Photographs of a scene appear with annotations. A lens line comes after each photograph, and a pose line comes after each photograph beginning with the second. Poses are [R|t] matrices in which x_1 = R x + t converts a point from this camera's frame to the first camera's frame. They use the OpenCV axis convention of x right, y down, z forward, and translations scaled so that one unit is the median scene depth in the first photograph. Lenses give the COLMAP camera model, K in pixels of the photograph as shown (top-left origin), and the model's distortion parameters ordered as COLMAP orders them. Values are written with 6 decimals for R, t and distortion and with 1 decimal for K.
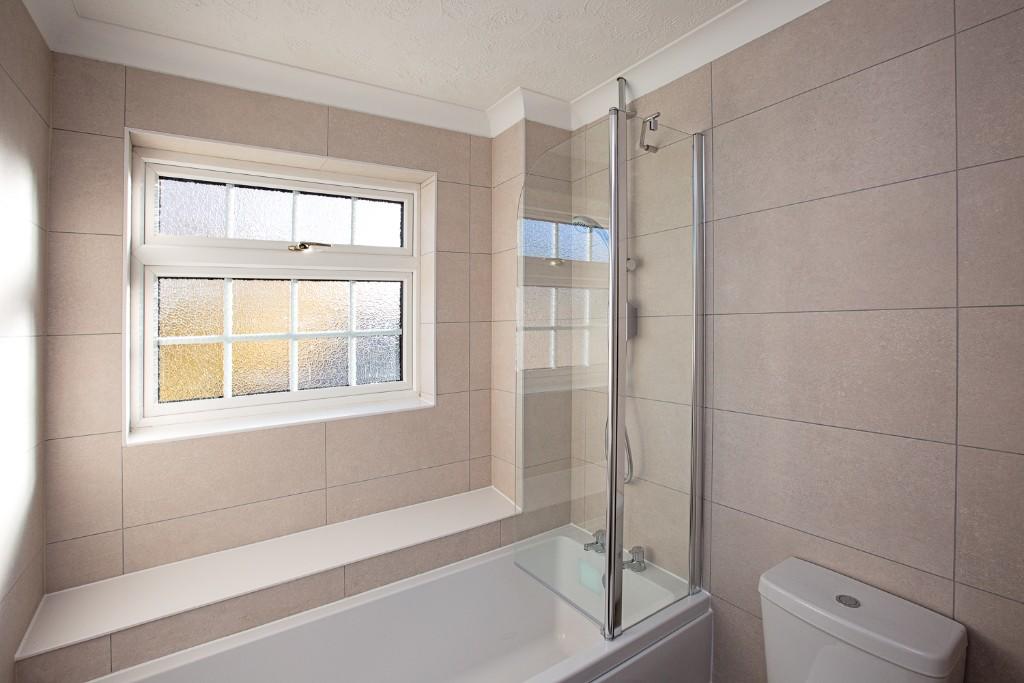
lens RADIAL K [[472.4, 0, 533.3], [0, 472.4, 337.7], [0, 0, 1]] dist [-0.060381, 0.017105]
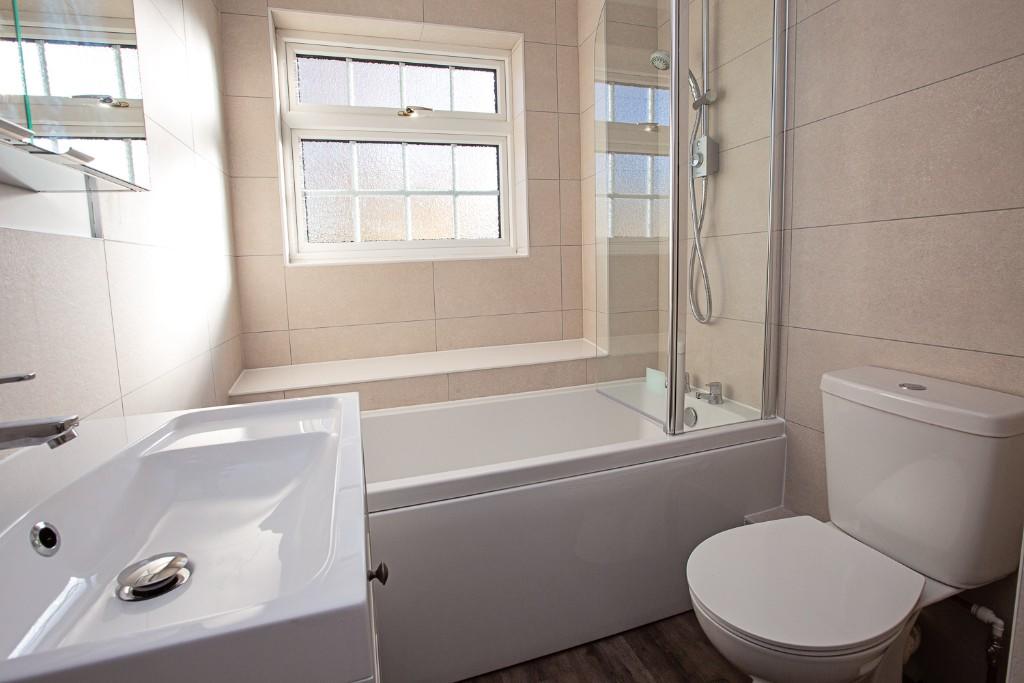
lens RADIAL K [[472.4, 0, 533.3], [0, 472.4, 337.7], [0, 0, 1]] dist [-0.060381, 0.017105]
pose [[0.961697, 0.012645, -0.273822, 0.124647], [0.020773, 0.992701, 0.118801, 0.233372], [0.273326, -0.119939, 0.954415, -0.087147]]
